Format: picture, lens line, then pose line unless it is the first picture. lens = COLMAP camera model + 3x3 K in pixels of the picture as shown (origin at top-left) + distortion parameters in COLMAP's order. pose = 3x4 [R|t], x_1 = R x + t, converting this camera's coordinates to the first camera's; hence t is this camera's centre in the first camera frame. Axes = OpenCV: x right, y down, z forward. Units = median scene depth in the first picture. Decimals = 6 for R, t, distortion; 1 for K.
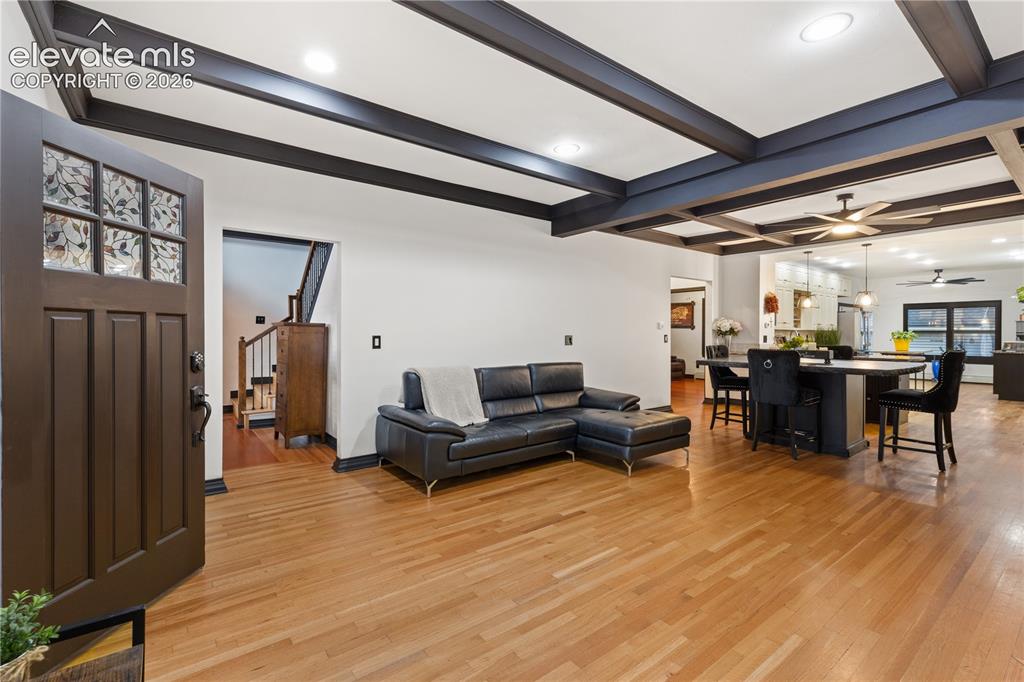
lens RADIAL K [[458.0, 0, 515.1], [0, 458.0, 334.8], [0, 0, 1]] dist [0.001829, 0.000591]
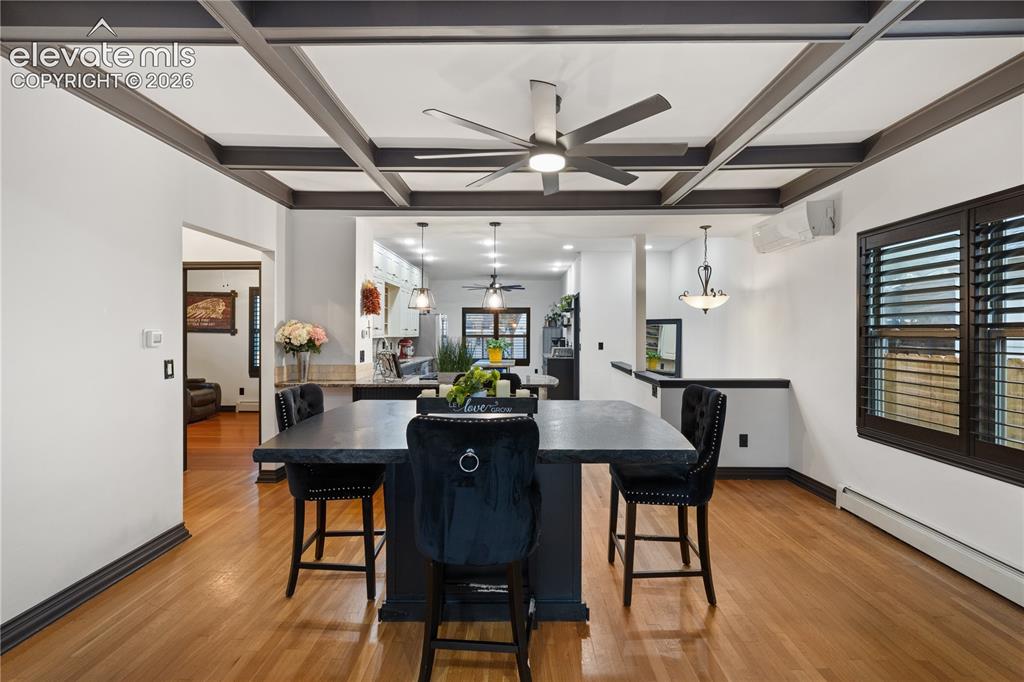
lens RADIAL K [[478.6, 0, 513.5], [0, 478.6, 331.0], [0, 0, 1]] dist [-0.002589, 0.000063]
pose [[0.618720, -0.000548, 0.785612, 0.159537], [0.003352, 0.999992, -0.001943, -0.021528], [-0.785605, 0.003835, 0.618717, 0.424153]]
